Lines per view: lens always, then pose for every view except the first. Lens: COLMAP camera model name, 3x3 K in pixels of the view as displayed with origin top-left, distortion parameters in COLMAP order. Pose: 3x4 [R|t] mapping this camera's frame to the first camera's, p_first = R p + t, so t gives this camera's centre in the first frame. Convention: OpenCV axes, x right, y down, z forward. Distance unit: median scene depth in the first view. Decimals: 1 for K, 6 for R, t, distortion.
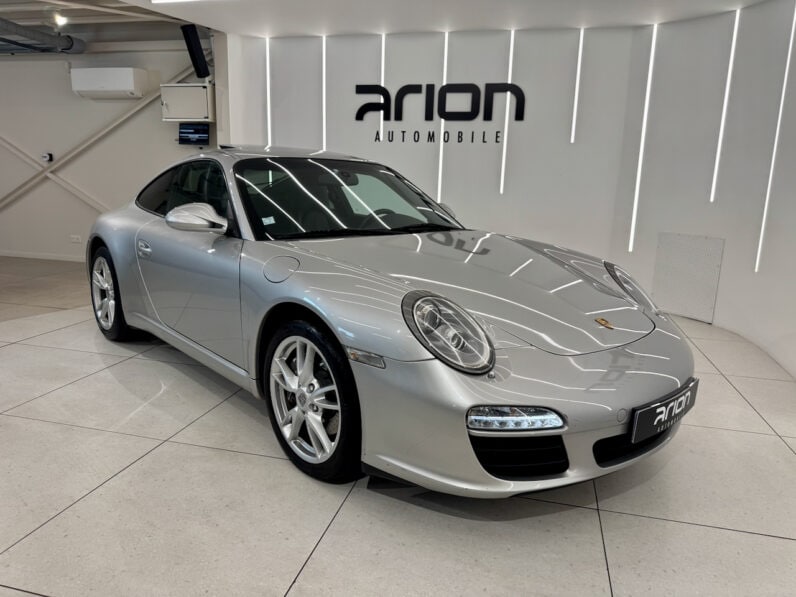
lens RADIAL K [[563.8, 0, 398.0], [0, 563.8, 298.5], [0, 0, 1]] dist [0.075569, -0.079589]
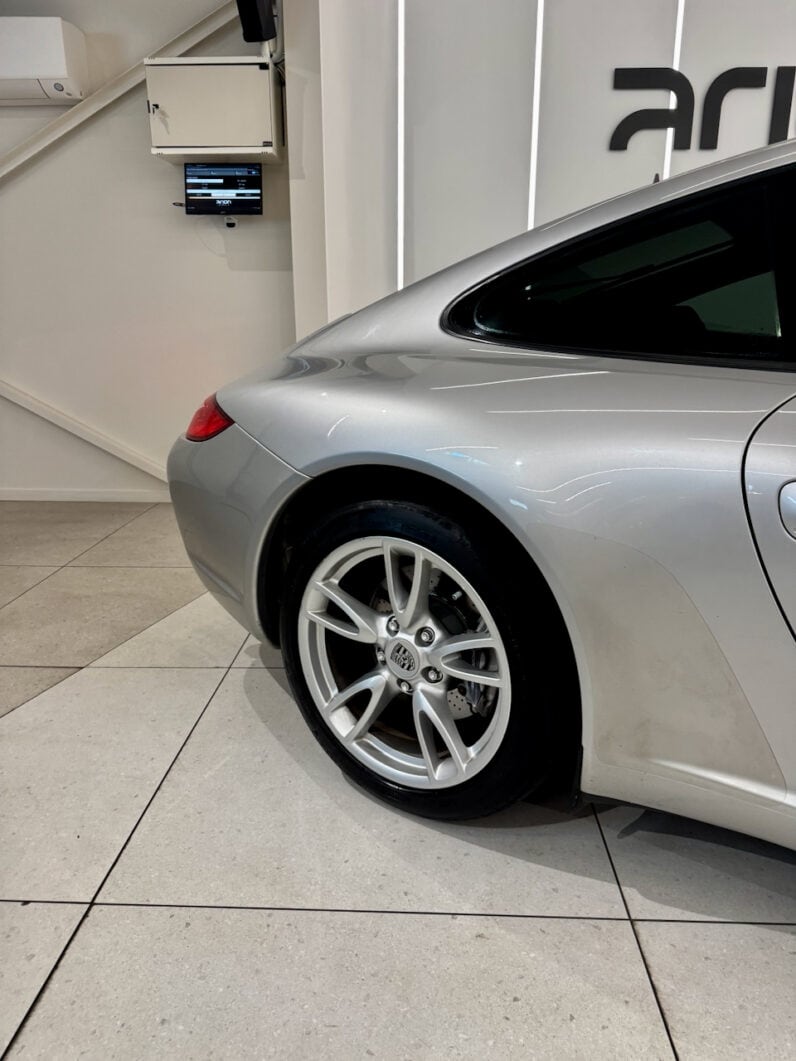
lens RADIAL K [[744.7, 0, 398.0], [0, 744.7, 530.5], [0, 0, 1]] dist [0.053818, -0.049116]
pose [[0.975498, -0.085297, 0.202799, -0.395392], [0.072107, 0.994825, 0.071574, -0.068304], [-0.207855, -0.055197, 0.976601, 0.437782]]
